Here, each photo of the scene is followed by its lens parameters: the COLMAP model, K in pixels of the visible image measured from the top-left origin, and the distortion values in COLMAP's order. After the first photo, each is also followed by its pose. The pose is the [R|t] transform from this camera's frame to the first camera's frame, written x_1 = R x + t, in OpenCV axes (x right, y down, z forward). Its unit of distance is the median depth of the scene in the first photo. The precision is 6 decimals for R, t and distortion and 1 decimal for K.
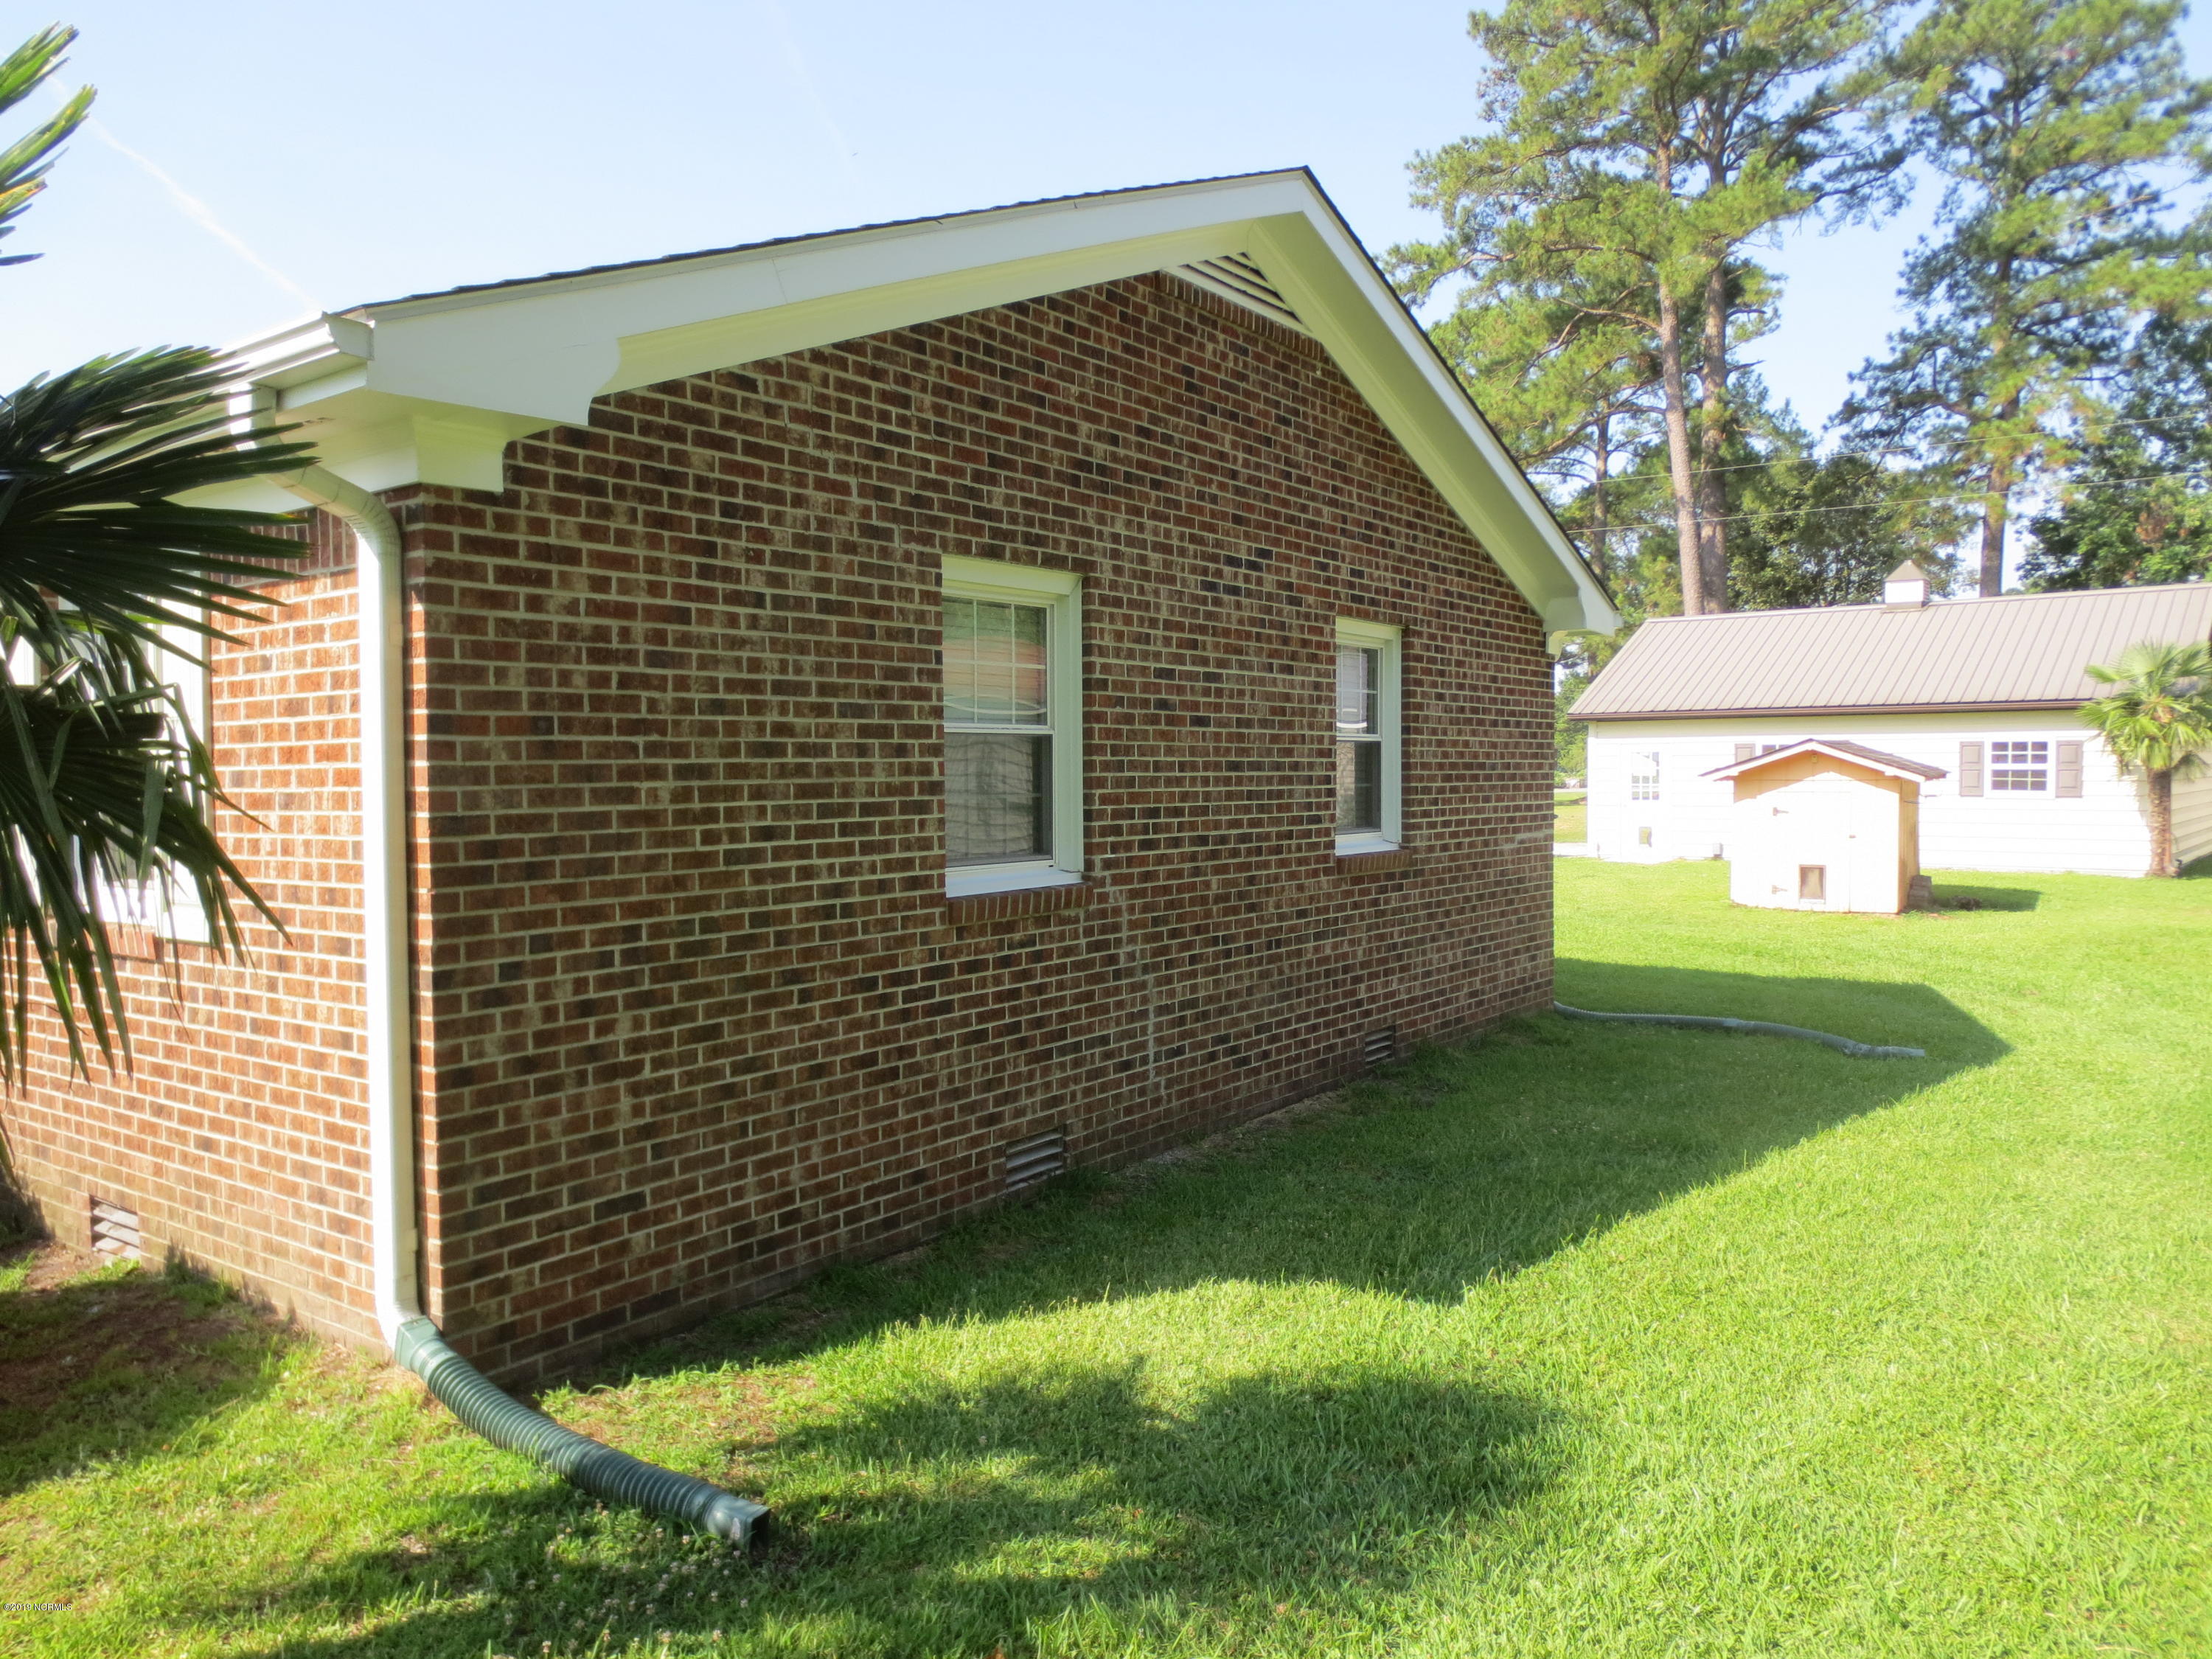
lens RADIAL K [[1569.2, 0, 1100.3], [0, 1569.2, 827.3], [0, 0, 1]] dist [-0.007489, -0.005928]
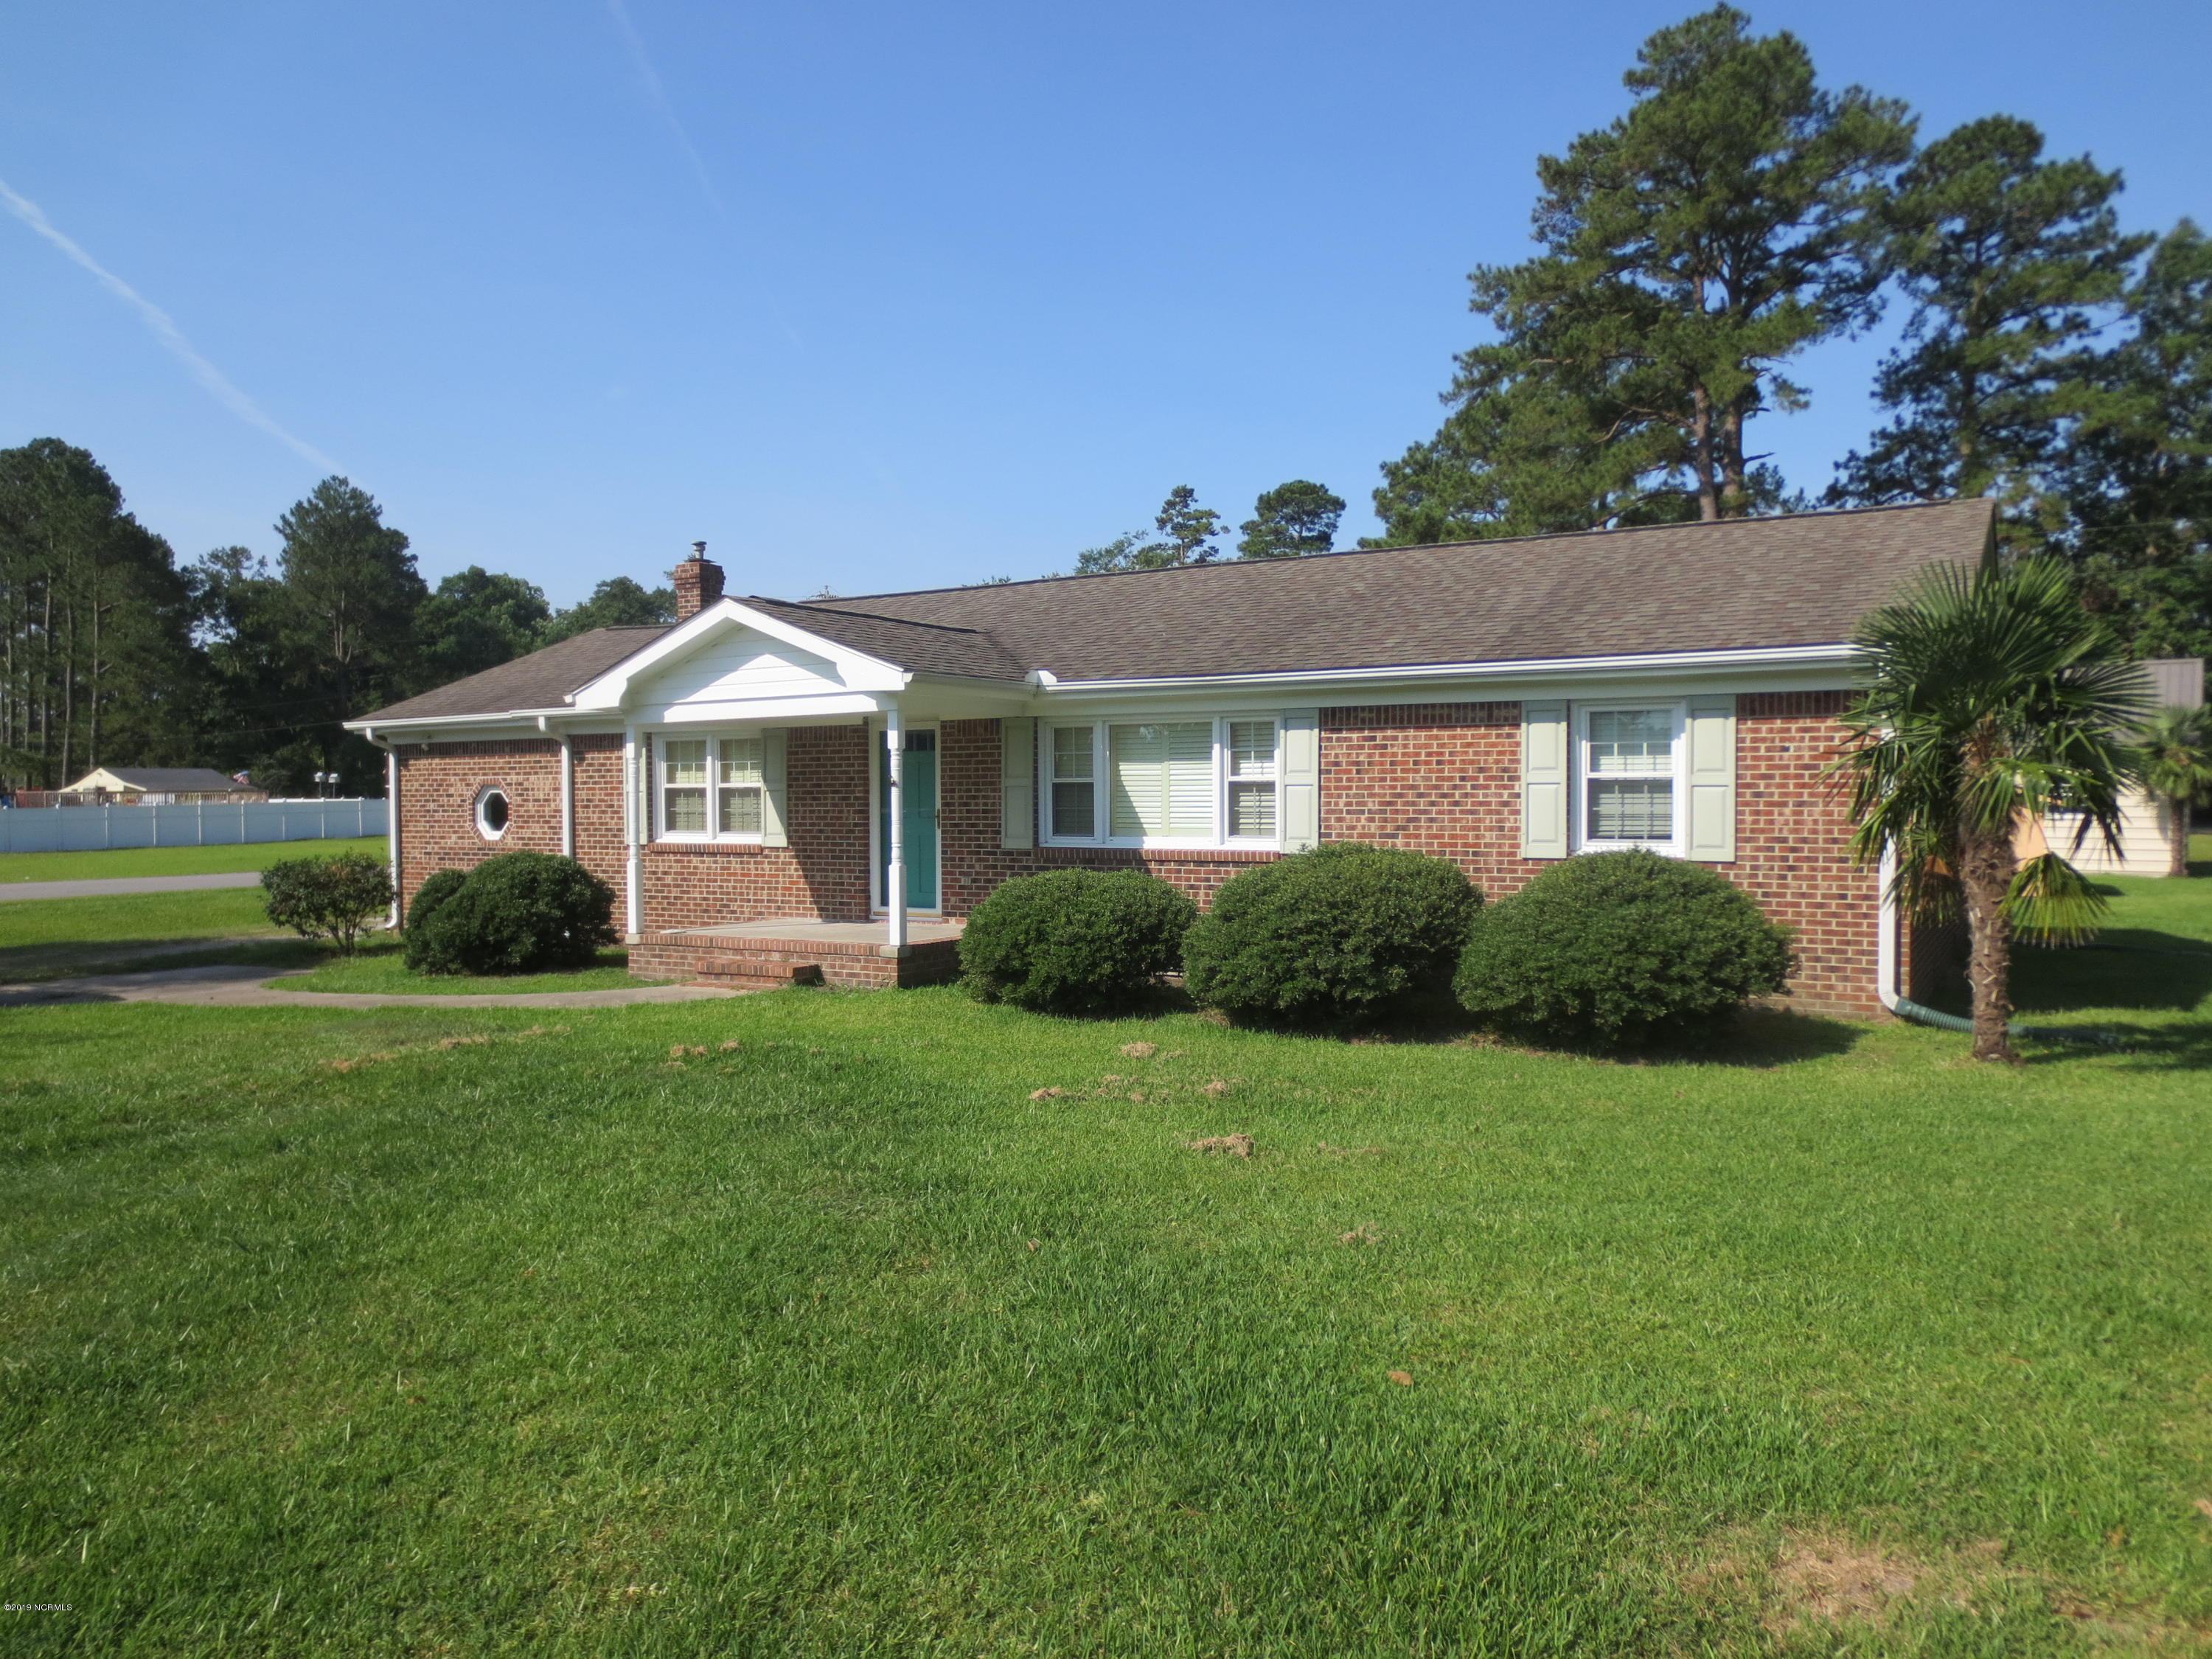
lens RADIAL K [[1569.2, 0, 1112.4], [0, 1569.2, 830.7], [0, 0, 1]] dist [-0.007489, -0.005928]
pose [[0.996380, 0.000195, 0.085010, -0.170733], [0.001117, 0.999881, -0.015396, 0.005402], [-0.085003, 0.015435, 0.996261, -0.130795]]
